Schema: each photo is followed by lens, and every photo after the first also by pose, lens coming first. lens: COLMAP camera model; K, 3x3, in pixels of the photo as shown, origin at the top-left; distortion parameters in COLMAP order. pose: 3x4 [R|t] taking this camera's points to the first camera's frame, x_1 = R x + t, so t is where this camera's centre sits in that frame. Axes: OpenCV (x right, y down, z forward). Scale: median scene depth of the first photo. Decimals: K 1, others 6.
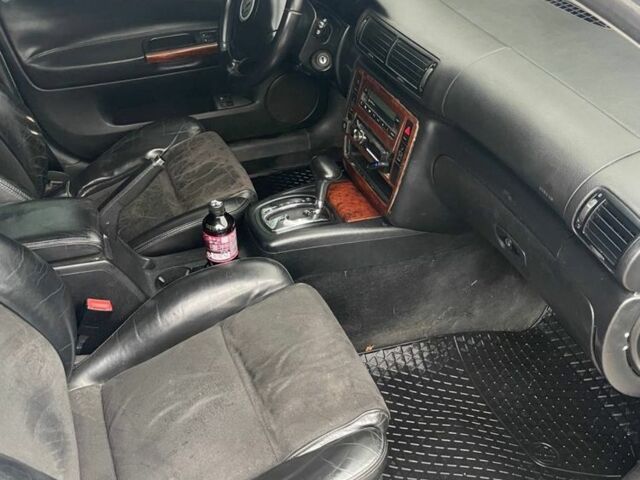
lens RADIAL K [[642.9, 0, 313.4], [0, 642.9, 244.4], [0, 0, 1]] dist [0.050169, 0.000000]
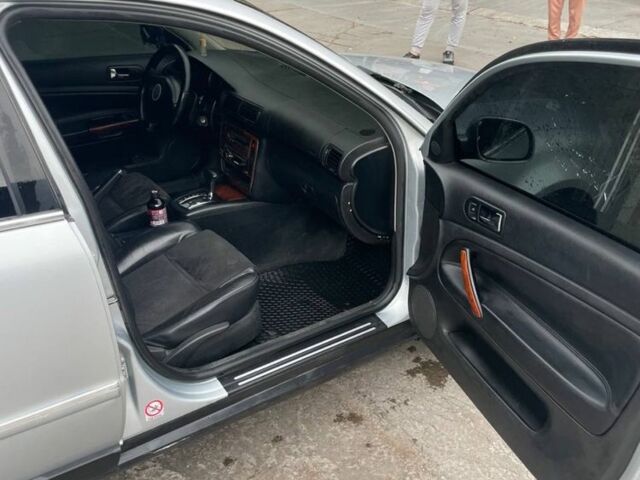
lens RADIAL K [[642.9, 0, 325.9], [0, 642.9, 239.1], [0, 0, 1]] dist [0.050169, 0.000000]
pose [[0.971191, -0.105529, 0.213661, -0.078324], [0.140181, 0.978057, -0.154120, 0.391261], [-0.192708, 0.179631, 0.964674, -0.786583]]
